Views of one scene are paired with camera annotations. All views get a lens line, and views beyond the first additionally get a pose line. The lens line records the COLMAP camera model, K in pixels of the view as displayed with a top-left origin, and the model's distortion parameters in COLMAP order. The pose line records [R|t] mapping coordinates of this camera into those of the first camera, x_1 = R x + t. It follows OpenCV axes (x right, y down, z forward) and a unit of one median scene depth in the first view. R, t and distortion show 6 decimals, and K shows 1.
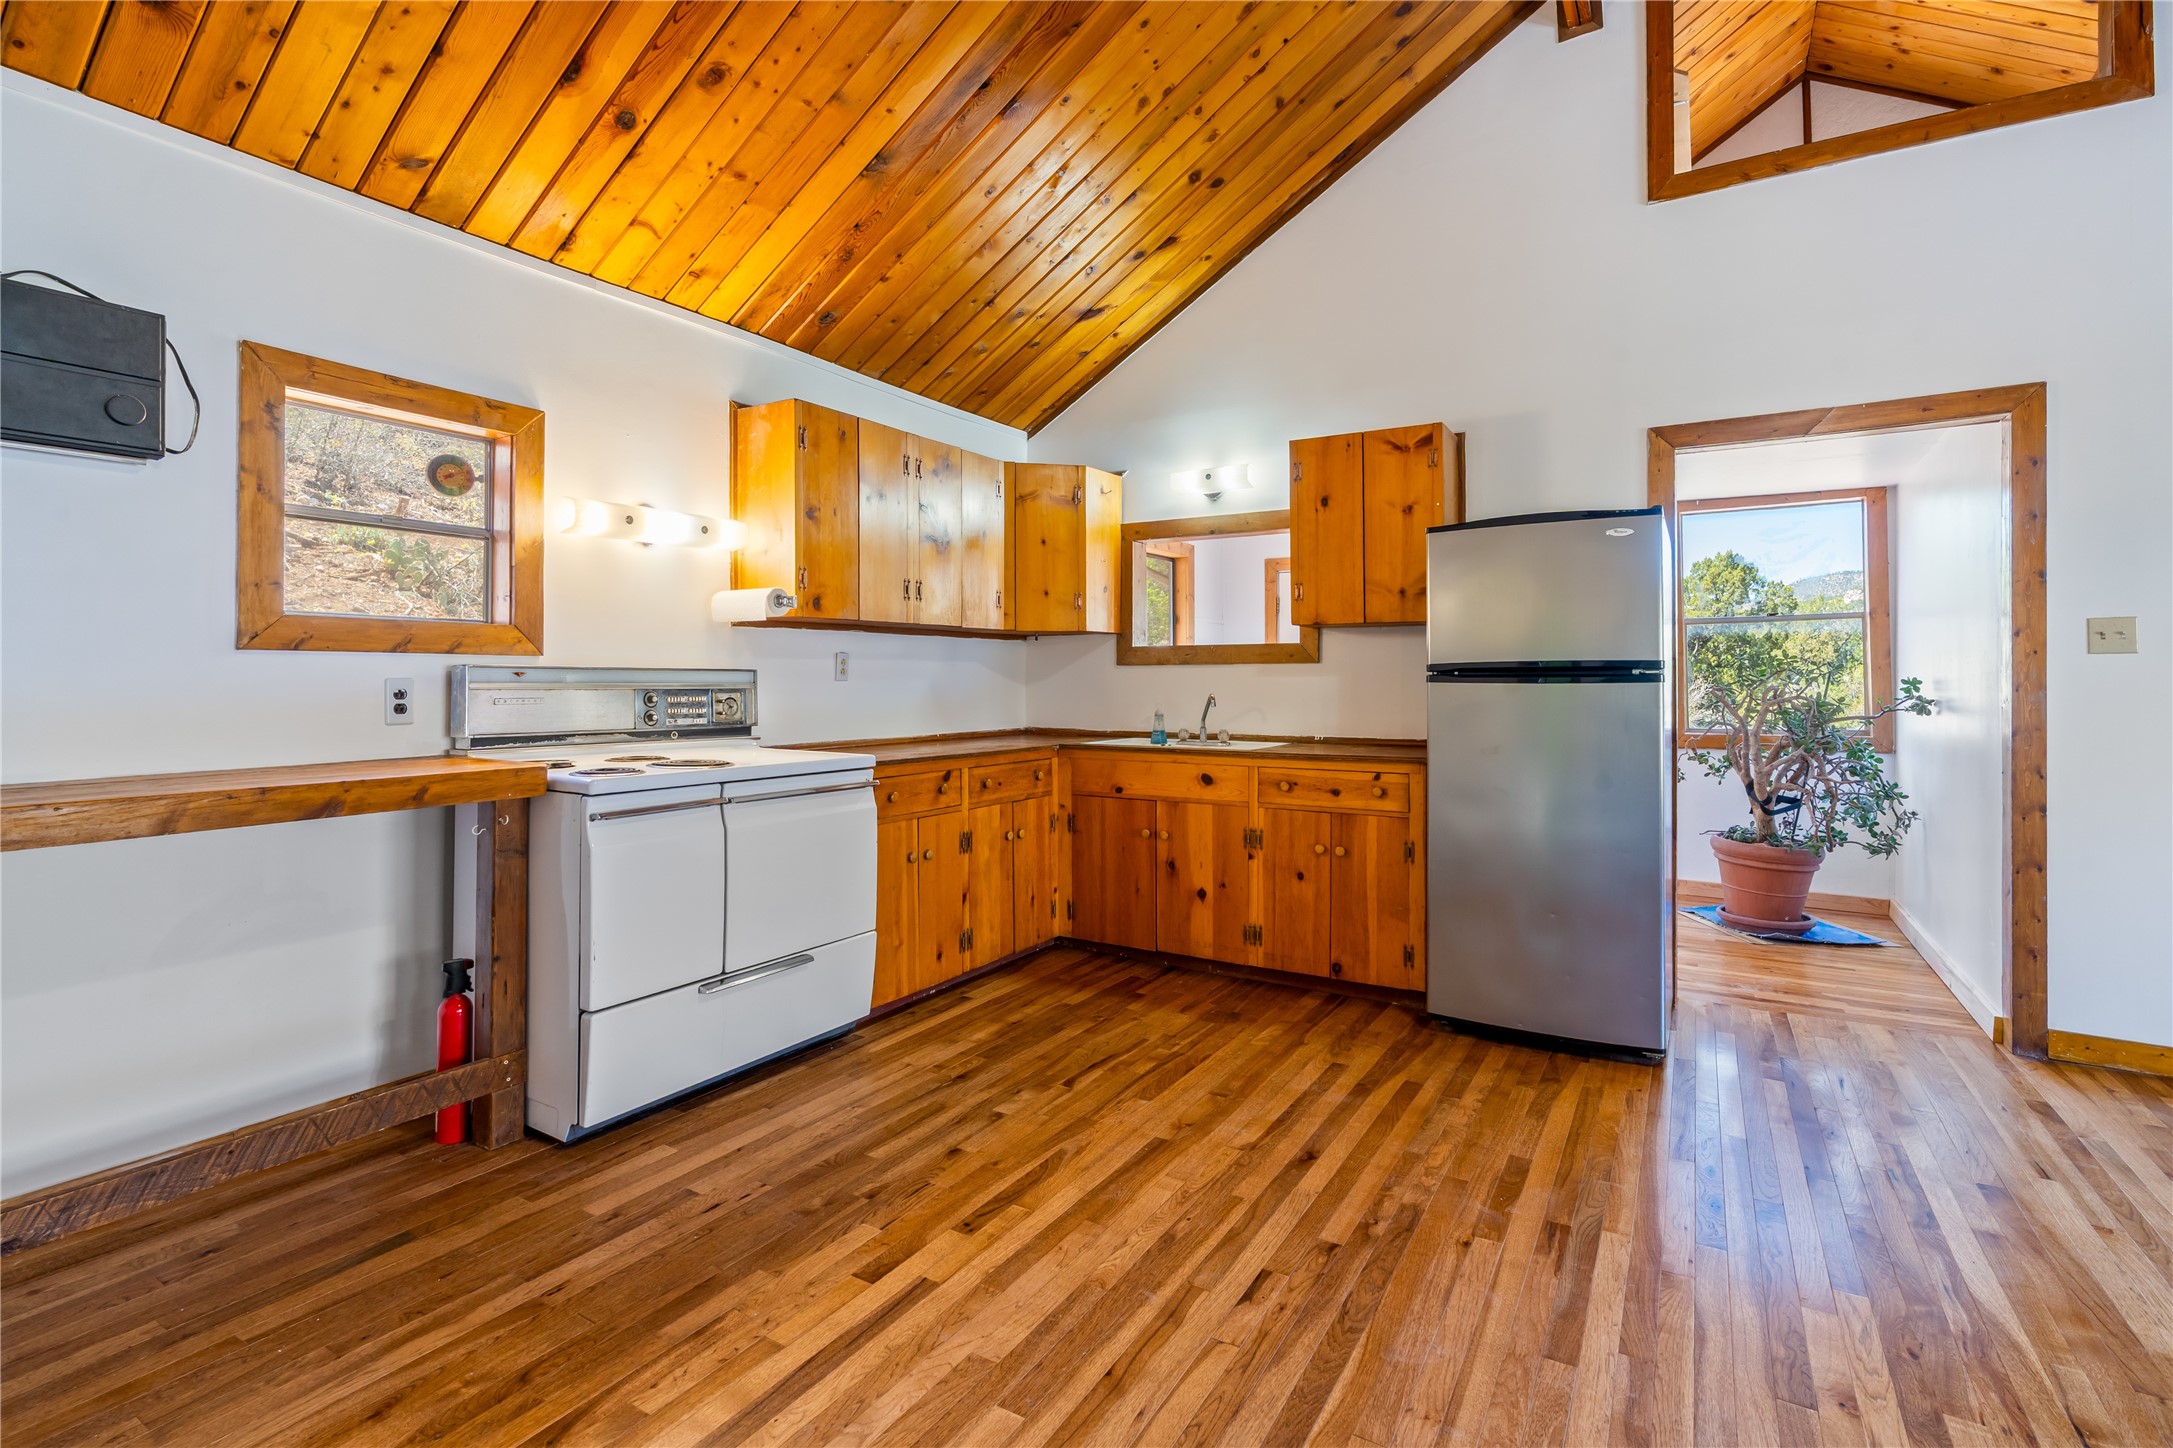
lens RADIAL K [[1017.7, 0, 1111.9], [0, 1017.7, 670.5], [0, 0, 1]] dist [-0.003280, 0.000929]
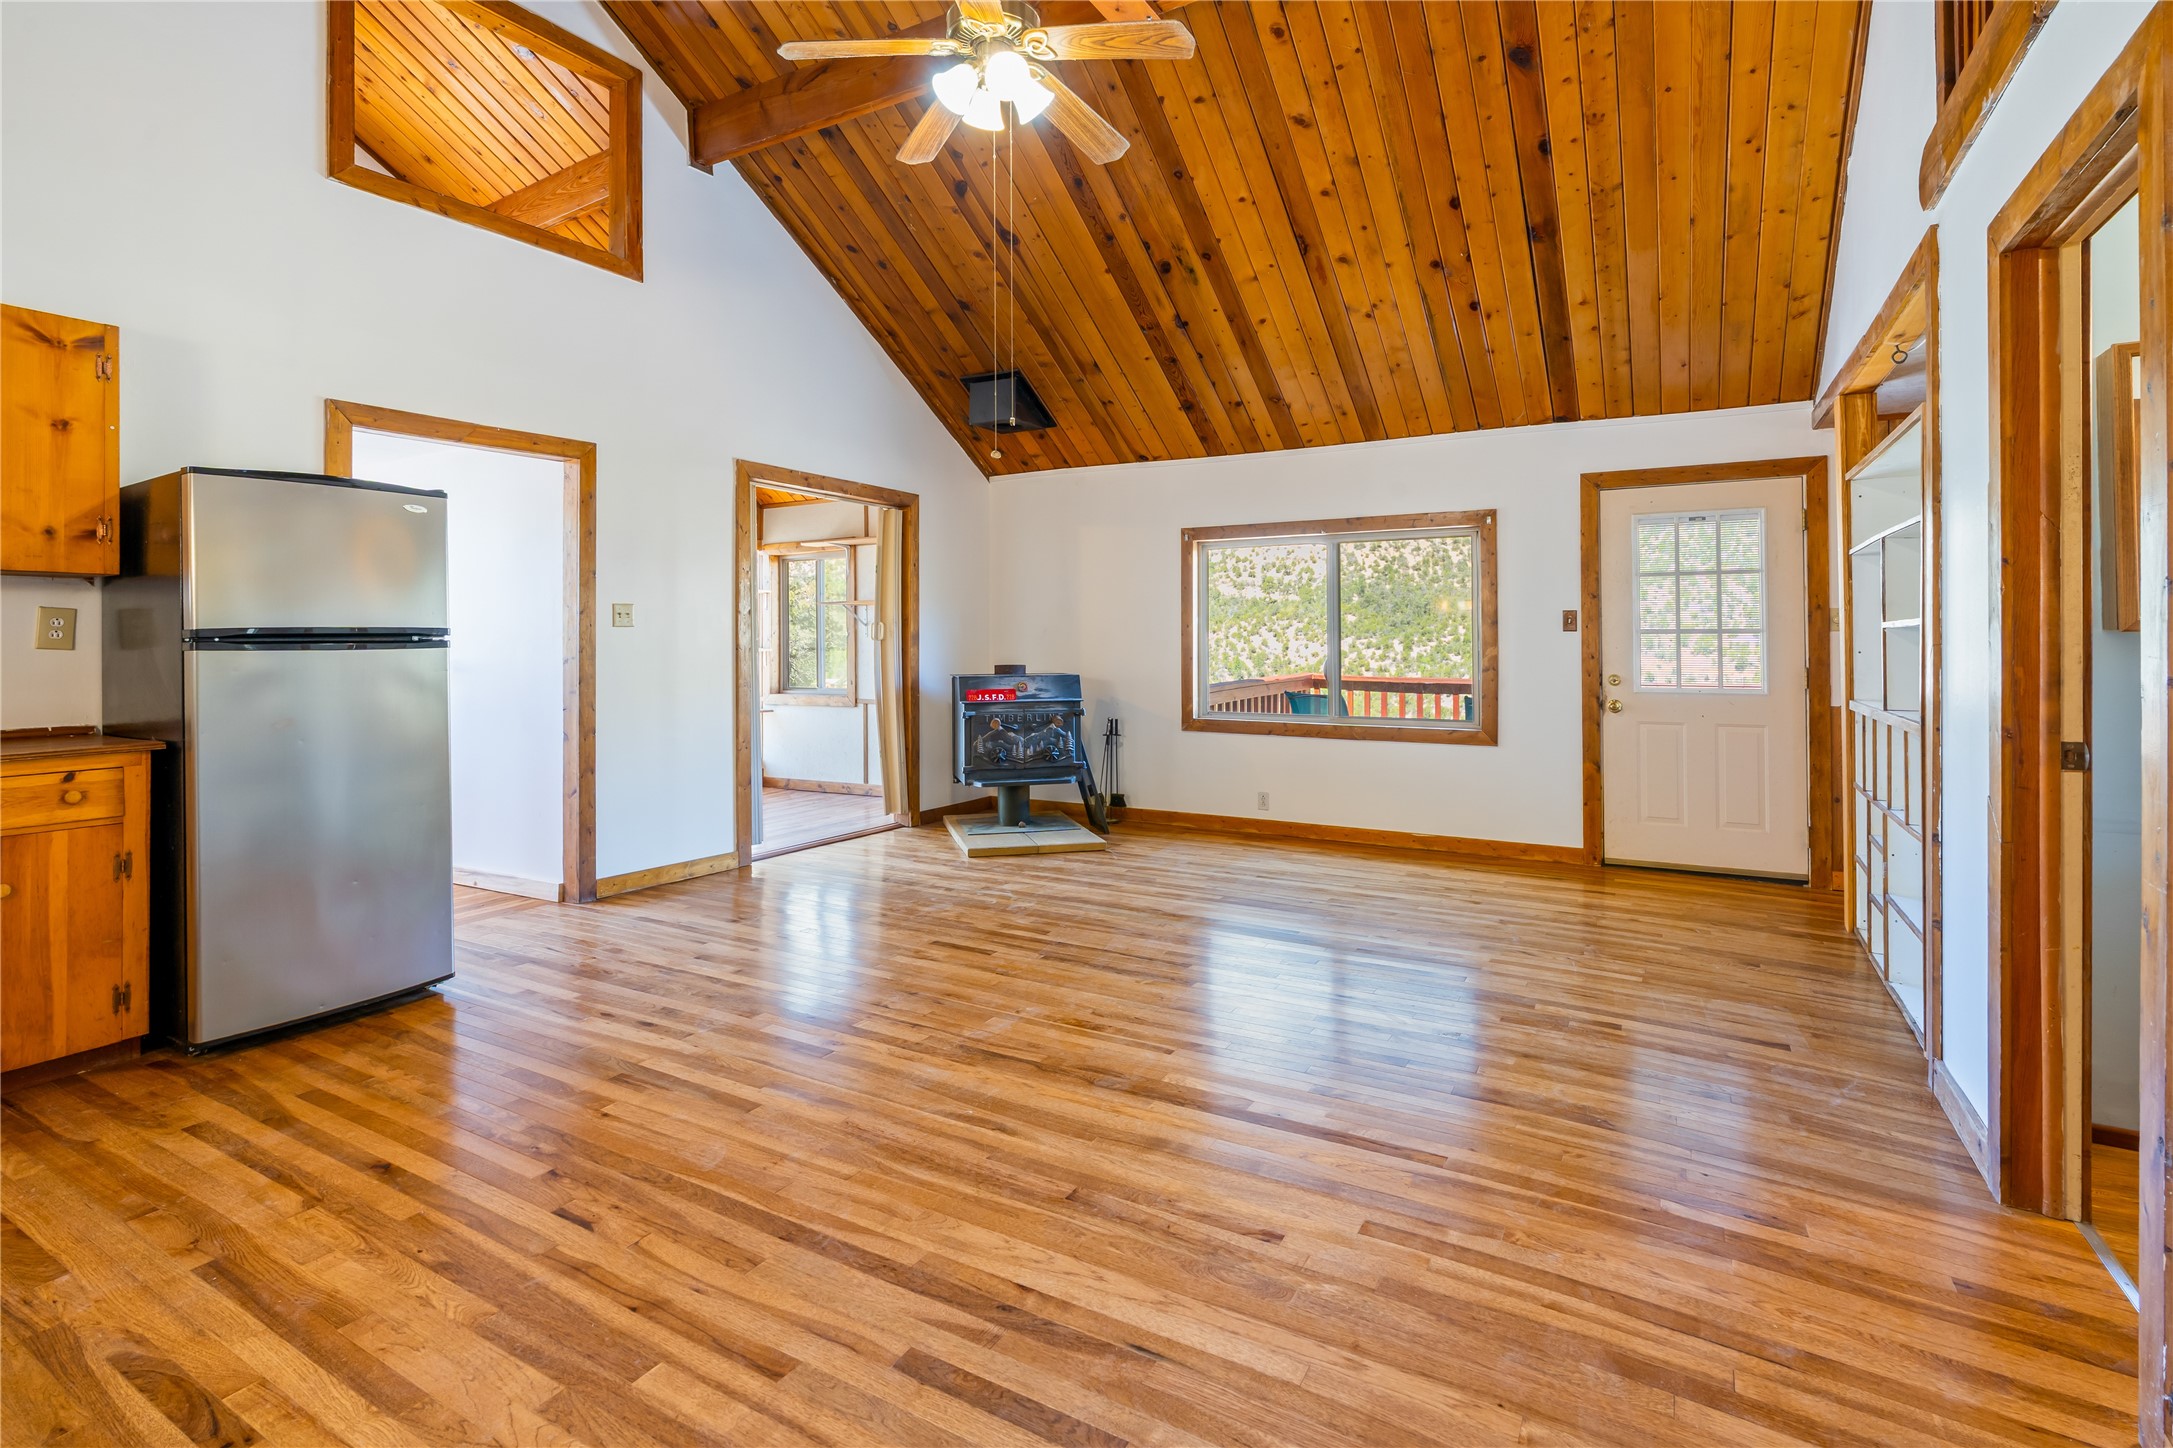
lens RADIAL K [[1017.7, 0, 1078.2], [0, 1017.7, 625.5], [0, 0, 1]] dist [-0.003280, 0.000929]
pose [[0.003106, 0.013397, 0.999905, -0.618485], [-0.001330, 0.999909, -0.013393, 0.001229], [-0.999994, -0.001288, 0.003123, 0.316746]]
